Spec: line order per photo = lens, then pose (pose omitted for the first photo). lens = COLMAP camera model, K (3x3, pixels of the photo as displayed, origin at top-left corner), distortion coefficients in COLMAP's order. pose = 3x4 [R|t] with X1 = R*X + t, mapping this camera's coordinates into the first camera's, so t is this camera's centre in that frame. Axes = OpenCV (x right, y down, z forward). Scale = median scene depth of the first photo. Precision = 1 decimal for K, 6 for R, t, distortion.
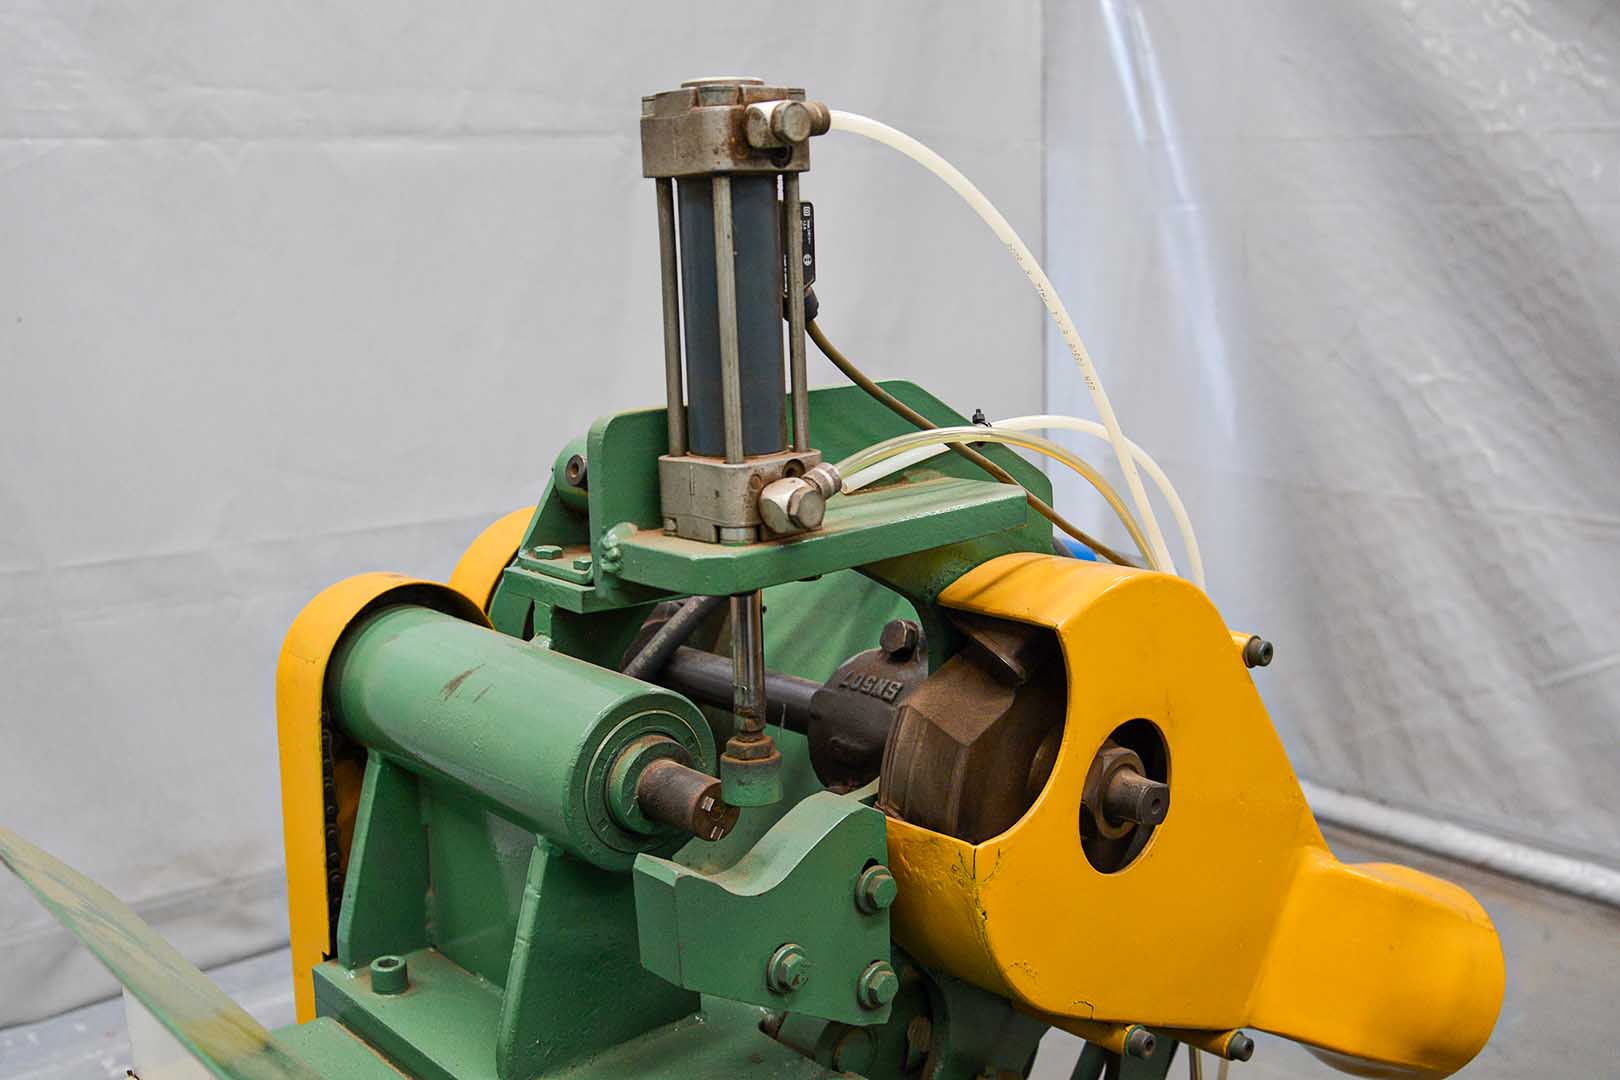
lens RADIAL K [[1556.9, 0, 816.2], [0, 1556.9, 586.4], [0, 0, 1]] dist [-0.126624, 0.085748]
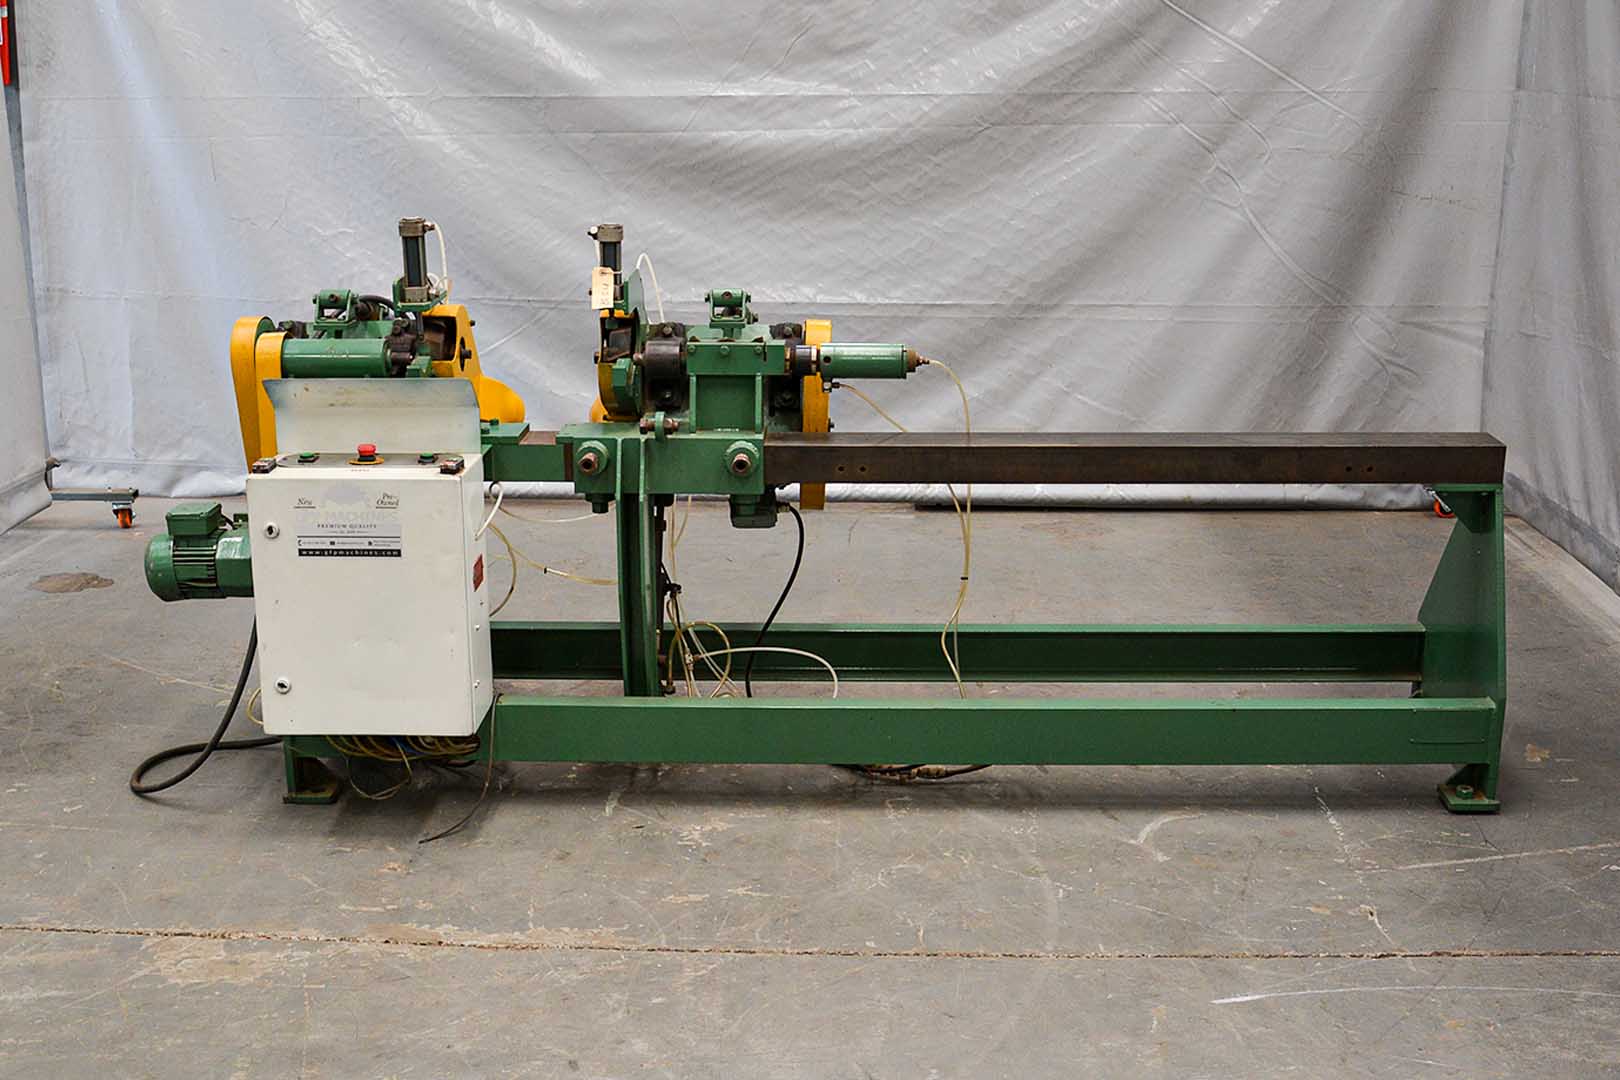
lens RADIAL K [[1931.2, 0, 762.1], [0, 1931.2, 543.2], [0, 0, 1]] dist [-0.140233, 0.026657]
pose [[0.721431, -0.189325, 0.666103, -2.672354], [0.153702, 0.981686, 0.112553, 0.158563], [-0.675213, 0.021182, 0.737318, -3.293353]]
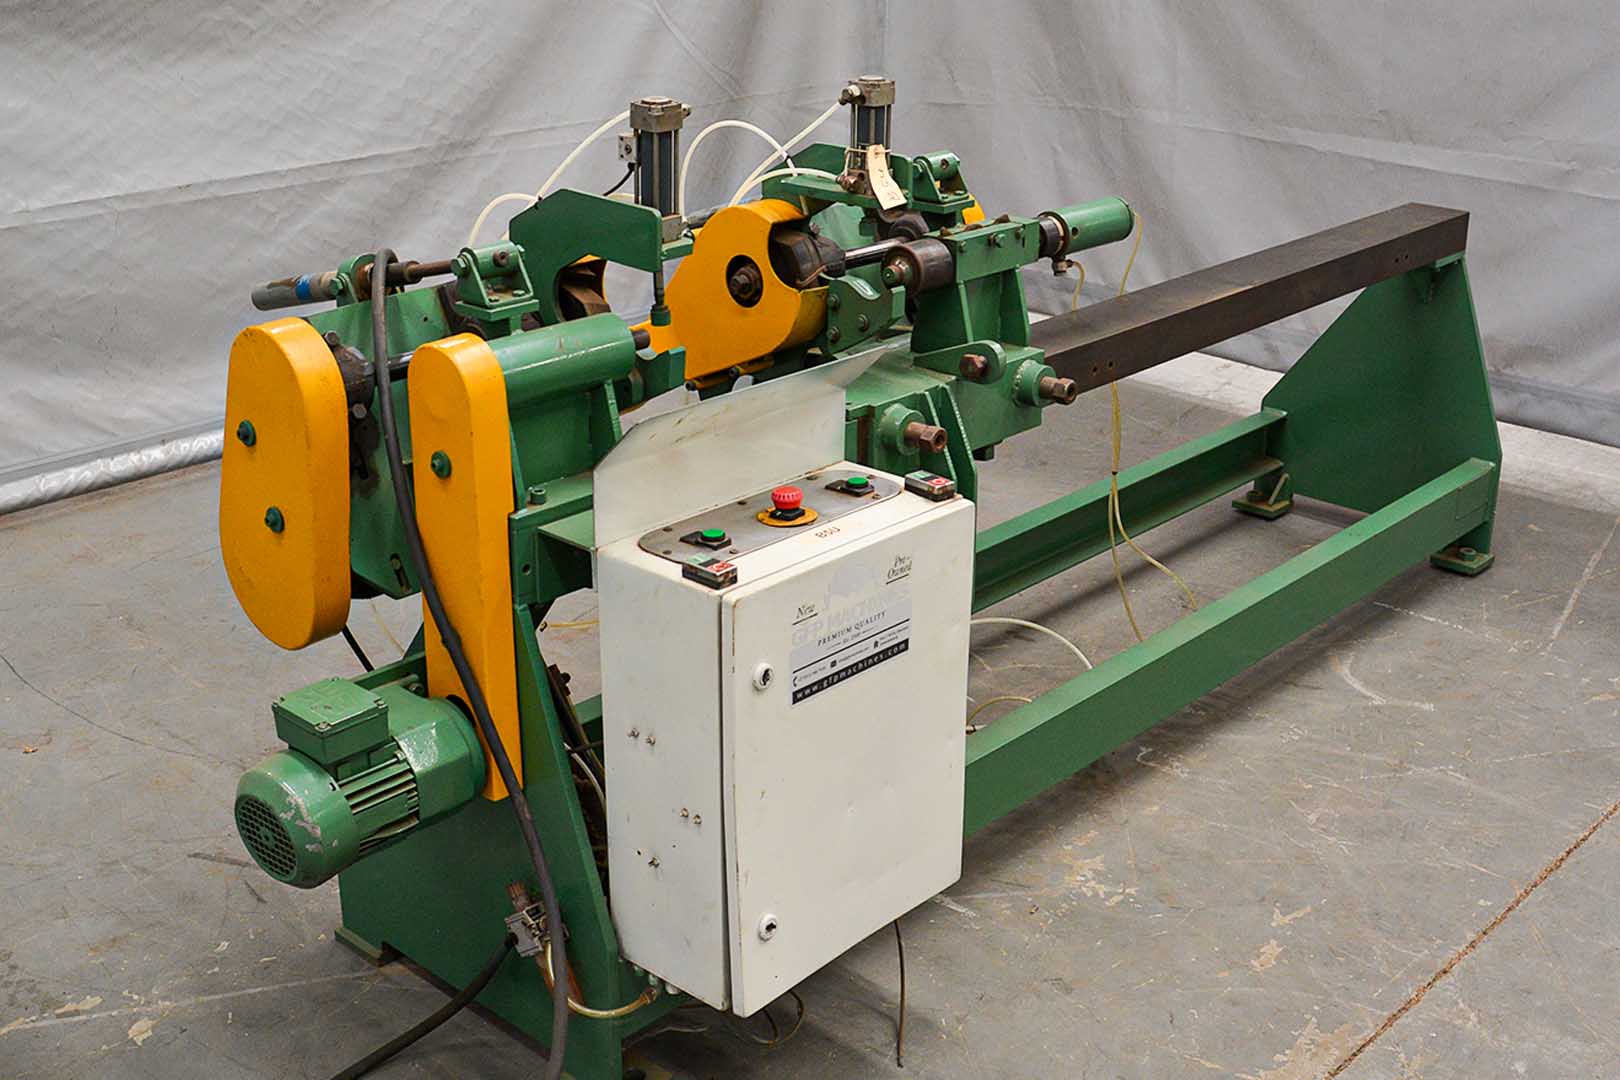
lens RADIAL K [[1964.6, 0, 810.0], [0, 1964.6, 540.0], [0, 0, 1]] dist [-0.138290, 0.083461]
pose [[-0.072537, -0.364829, 0.928245, -2.847648], [0.200424, 0.906379, 0.371897, -0.640493], [-0.977020, 0.213019, 0.007374, 0.589246]]
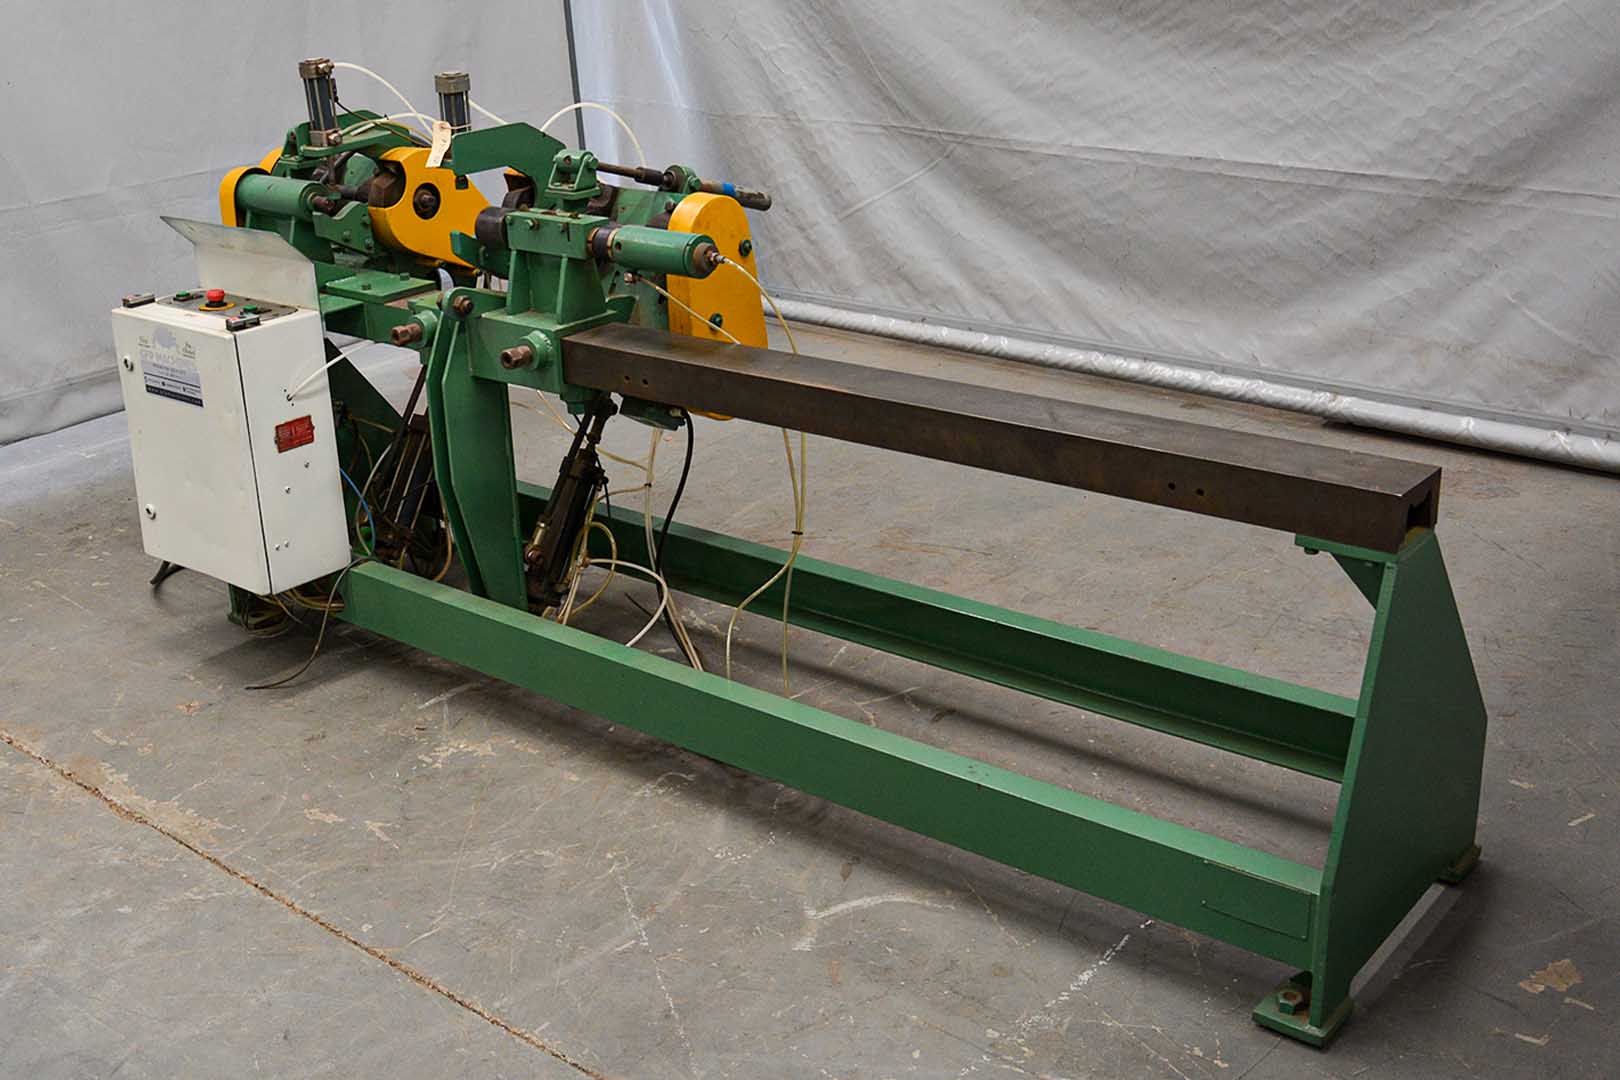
lens RADIAL K [[1831.7, 0, 730.2], [0, 1831.7, 511.9], [0, 0, 1]] dist [-0.147145, 0.104551]
pose [[0.994272, -0.082793, 0.067585, 0.554040], [0.072474, 0.987068, 0.142986, 0.289556], [-0.078550, -0.137268, 0.987414, -3.702320]]
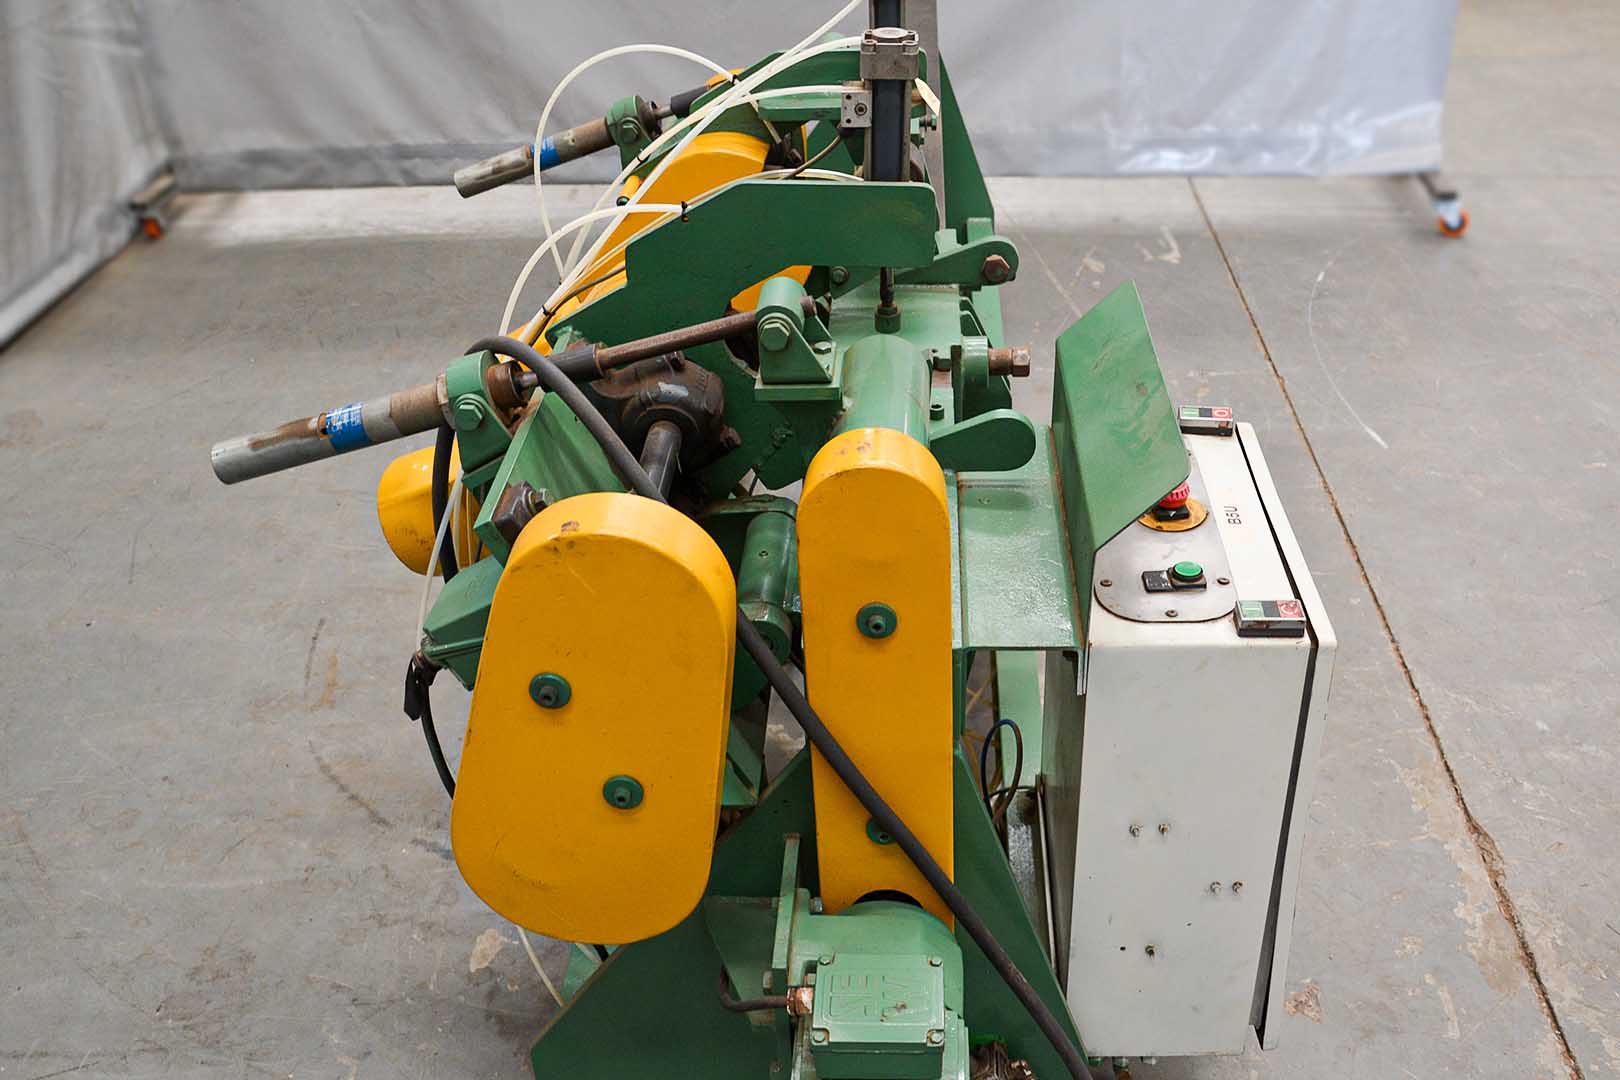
lens RADIAL K [[1556.9, 0, 816.2], [0, 1556.9, 586.4], [0, 0, 1]] dist [-0.126624, 0.085748]
pose [[-0.681118, -0.379315, 0.626257, -1.186955], [0.191876, 0.732973, 0.652636, -0.842595], [-0.706584, 0.564686, -0.426460, 1.723751]]
